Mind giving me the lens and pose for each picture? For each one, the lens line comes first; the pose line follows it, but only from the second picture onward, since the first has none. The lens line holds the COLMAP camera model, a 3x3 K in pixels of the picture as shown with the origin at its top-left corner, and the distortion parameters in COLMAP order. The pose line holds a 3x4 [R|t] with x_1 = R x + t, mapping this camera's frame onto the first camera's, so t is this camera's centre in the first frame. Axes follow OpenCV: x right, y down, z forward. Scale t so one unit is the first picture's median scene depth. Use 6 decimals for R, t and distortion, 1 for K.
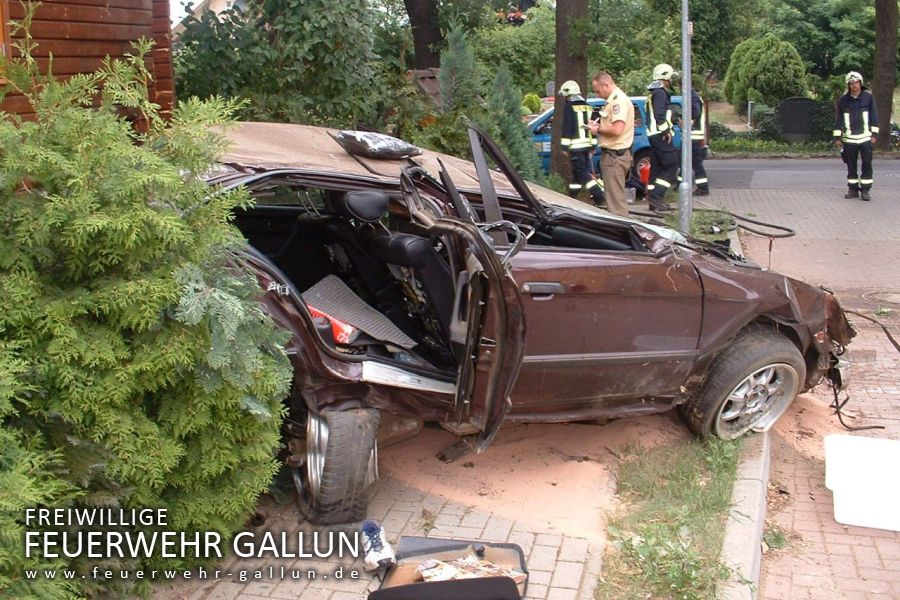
lens RADIAL K [[1061.9, 0, 450.0], [0, 1061.9, 300.0], [0, 0, 1]] dist [-0.234499, 0.450157]
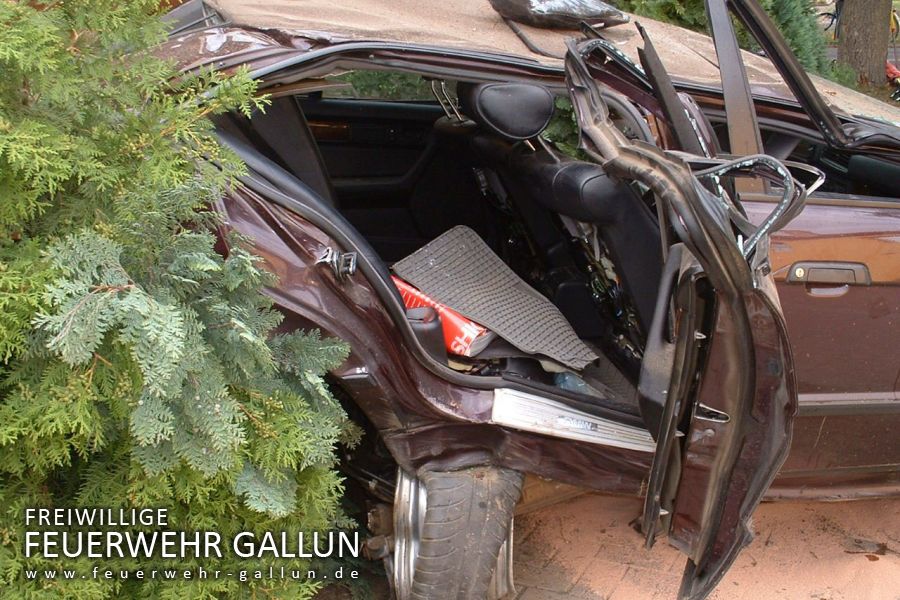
lens RADIAL K [[1213.2, 0, 449.4], [0, 1213.2, 325.8], [0, 0, 1]] dist [-0.131391, 0.043086]
pose [[0.977857, 0.054386, -0.202086, 0.023102], [-0.034317, 0.994241, 0.101520, -0.040387], [0.206444, -0.092337, 0.974092, 0.370151]]
